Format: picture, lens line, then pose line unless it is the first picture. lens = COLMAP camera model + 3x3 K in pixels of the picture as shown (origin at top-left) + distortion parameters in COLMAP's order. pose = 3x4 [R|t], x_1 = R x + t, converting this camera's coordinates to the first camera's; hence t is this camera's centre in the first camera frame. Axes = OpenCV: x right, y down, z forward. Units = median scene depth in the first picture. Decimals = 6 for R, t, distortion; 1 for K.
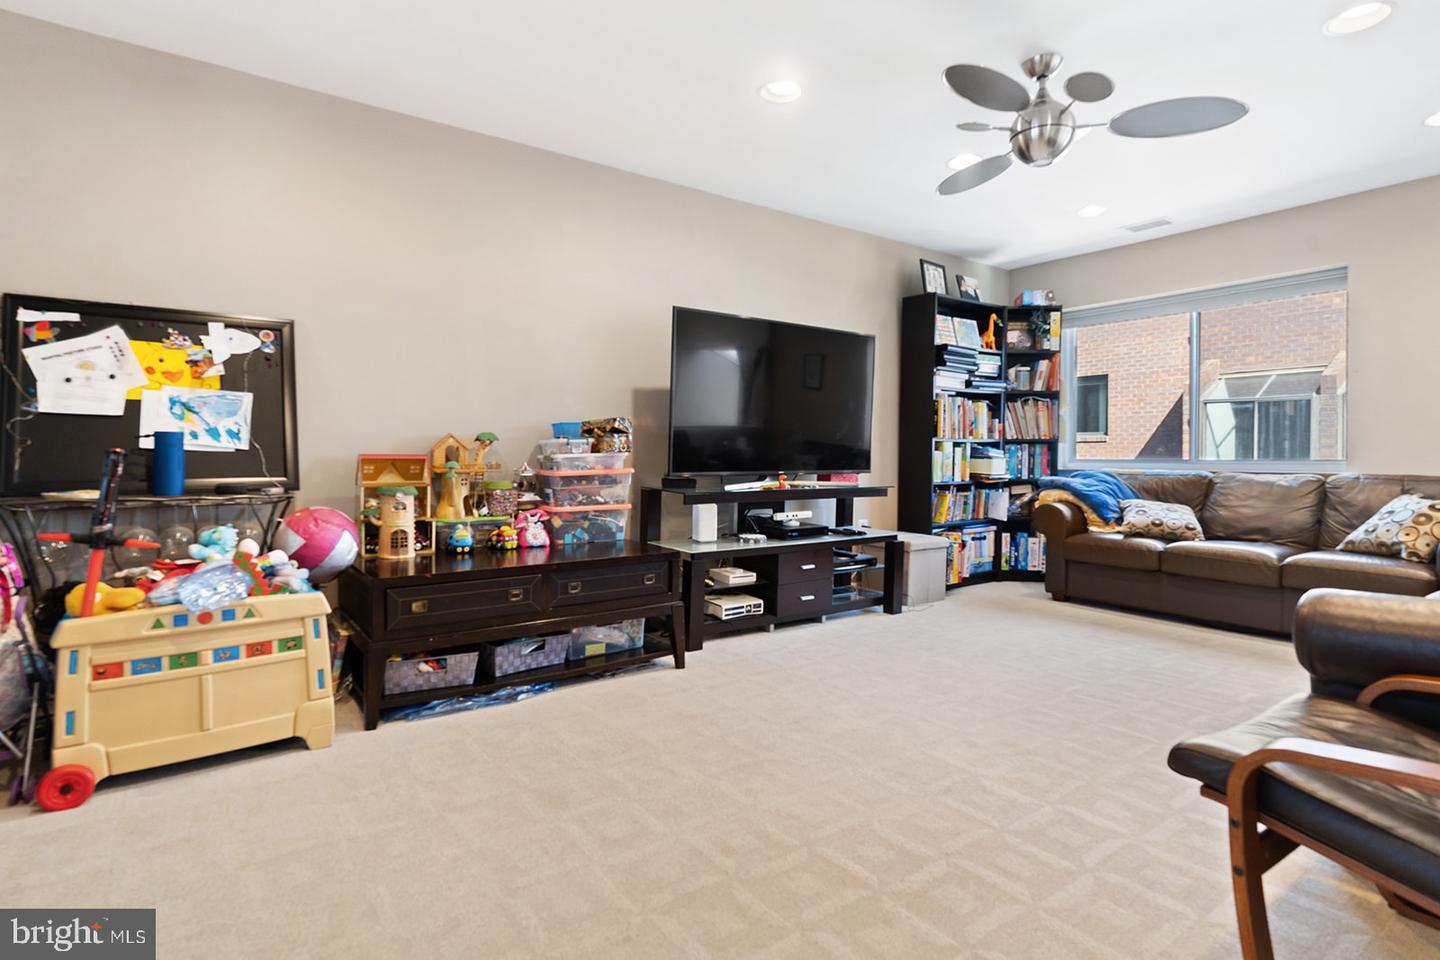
lens RADIAL K [[743.4, 0, 718.9], [0, 743.4, 460.1], [0, 0, 1]] dist [-0.003986, 0.000864]
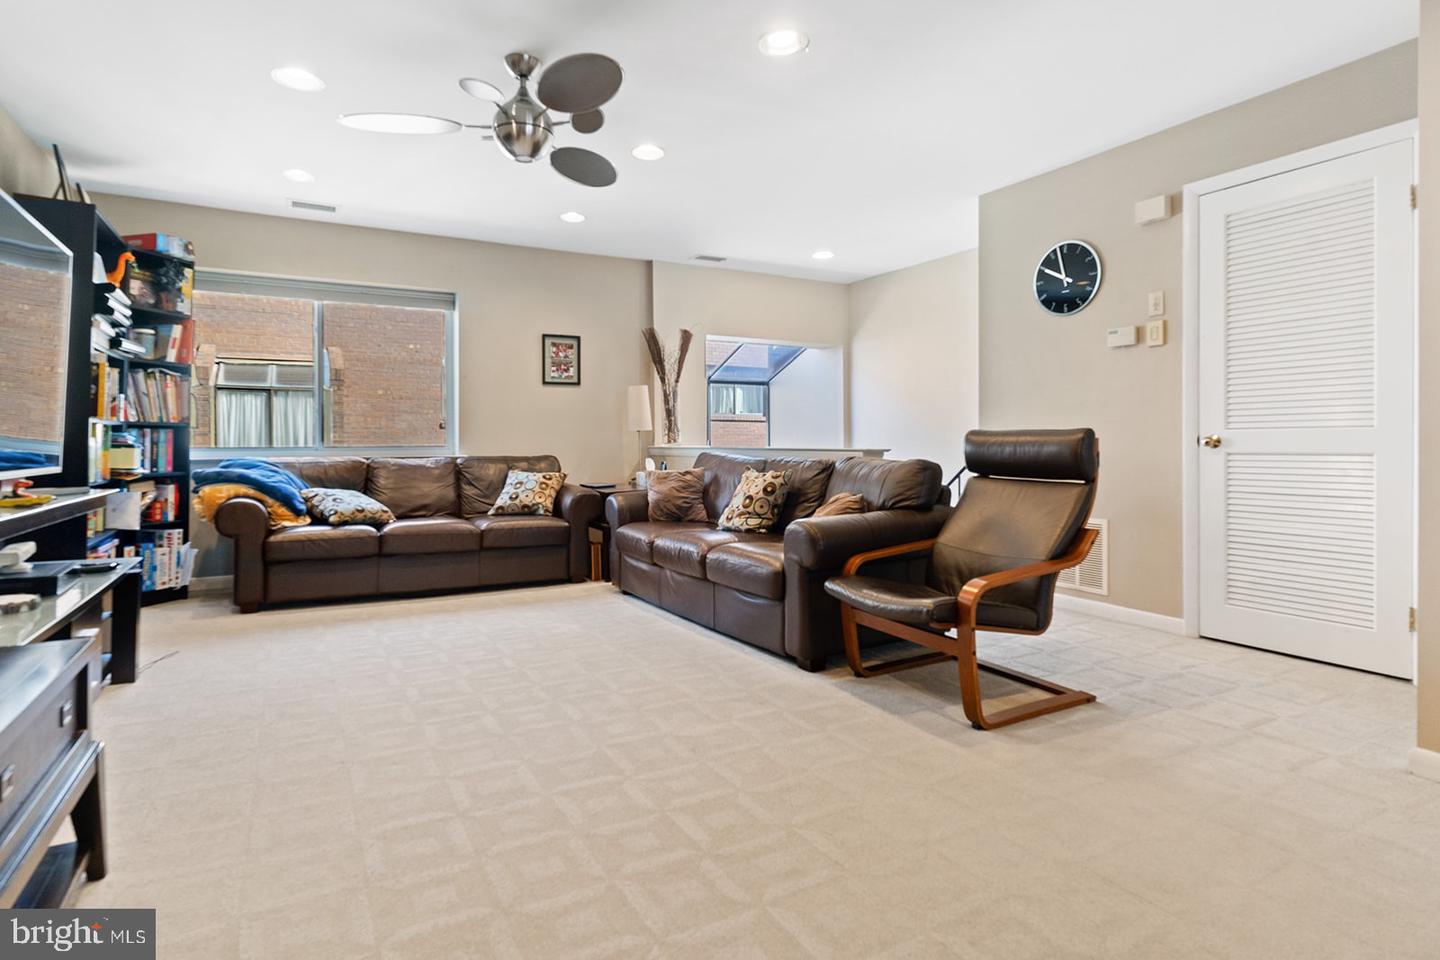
lens RADIAL K [[752.1, 0, 716.3], [0, 752.1, 443.8], [0, 0, 1]] dist [-0.004263, 0.000028]
pose [[0.115009, -0.004987, 0.993352, -0.309884], [0.009352, 0.999949, 0.003937, -0.003203], [-0.993320, 0.008837, 0.115050, 0.332523]]
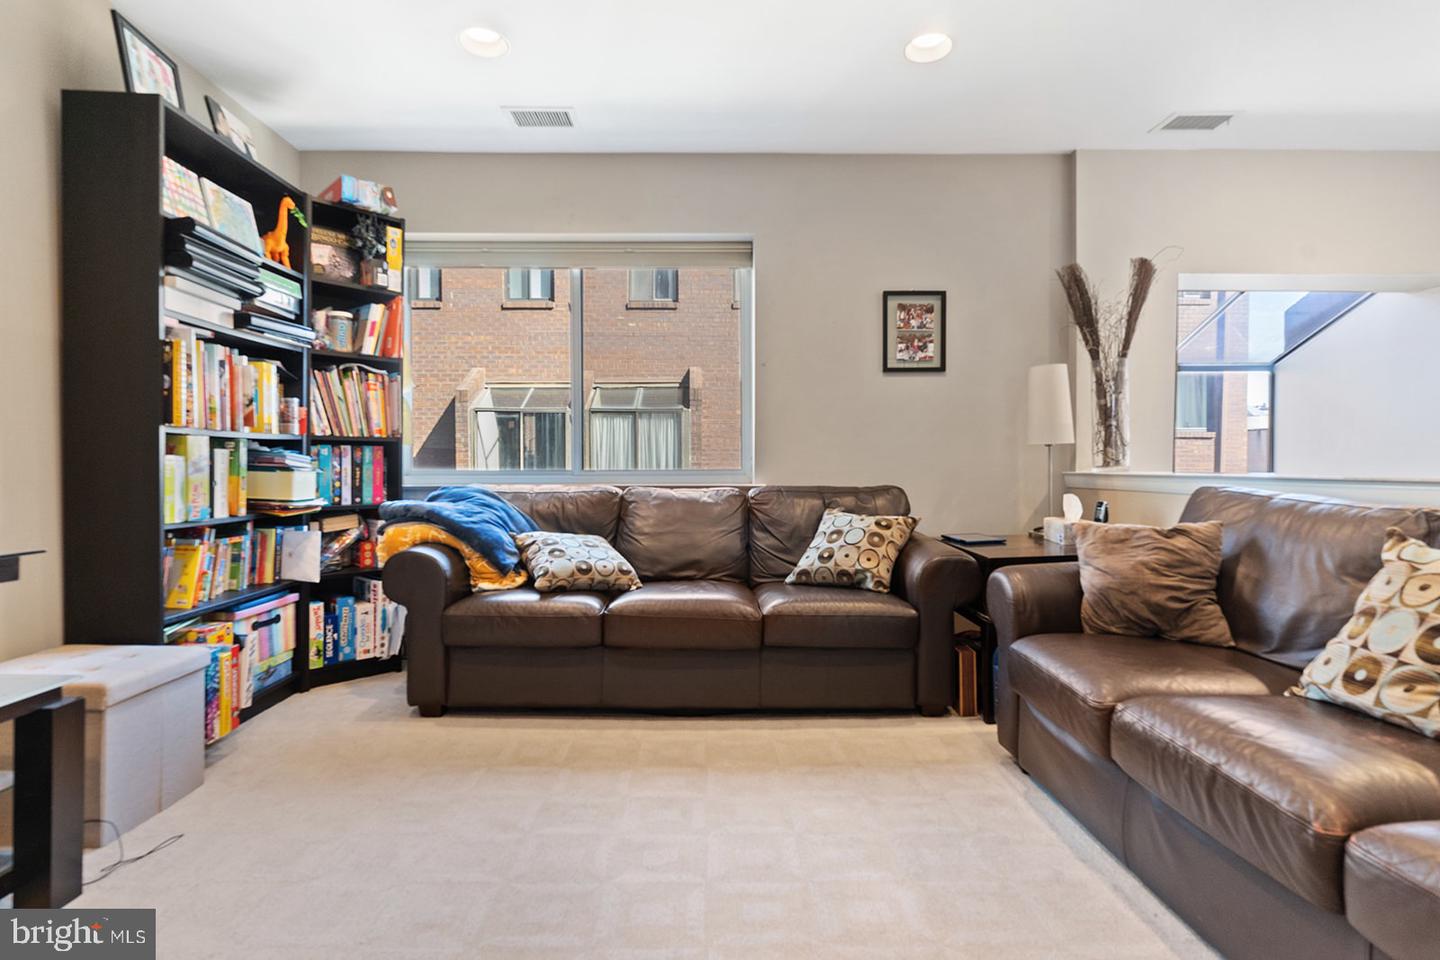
lens RADIAL K [[733.1, 0, 723.4], [0, 733.1, 485.5], [0, 0, 1]] dist [-0.004186, 0.002119]
pose [[0.568197, -0.024849, 0.822517, 0.111813], [0.007259, 0.999656, 0.025186, -0.002377], [-0.822860, -0.008340, 0.568183, 0.447557]]
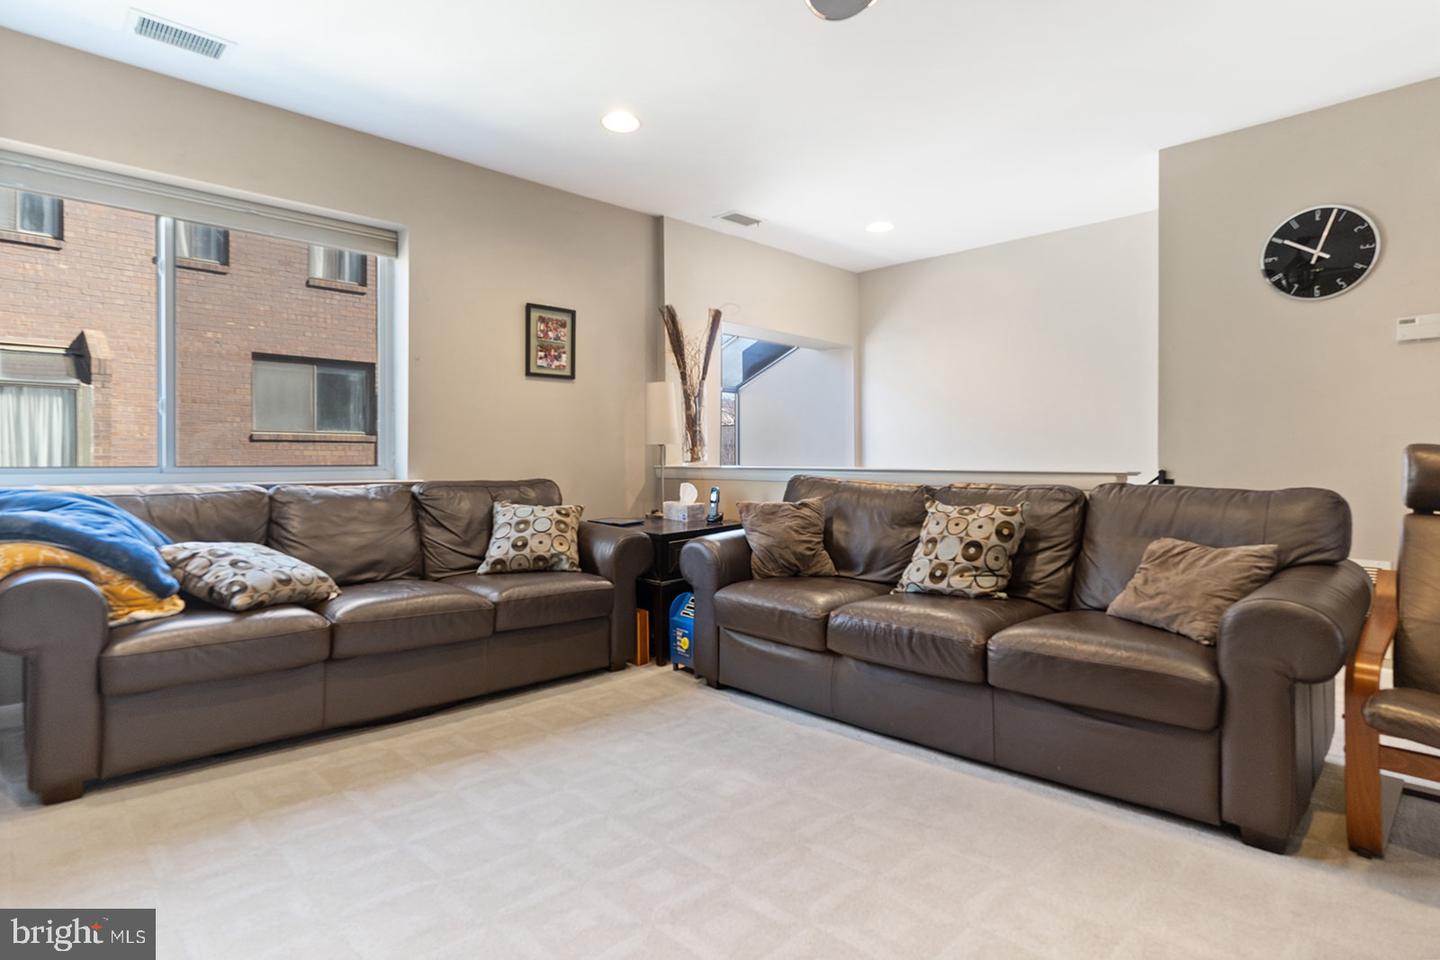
lens RADIAL K [[743.4, 0, 718.9], [0, 743.4, 460.1], [0, 0, 1]] dist [-0.003986, 0.000864]
pose [[-0.151030, -0.003073, 0.988524, -0.018729], [0.005427, 0.999978, 0.003938, -0.005396], [-0.988514, 0.005959, -0.151010, 0.630549]]
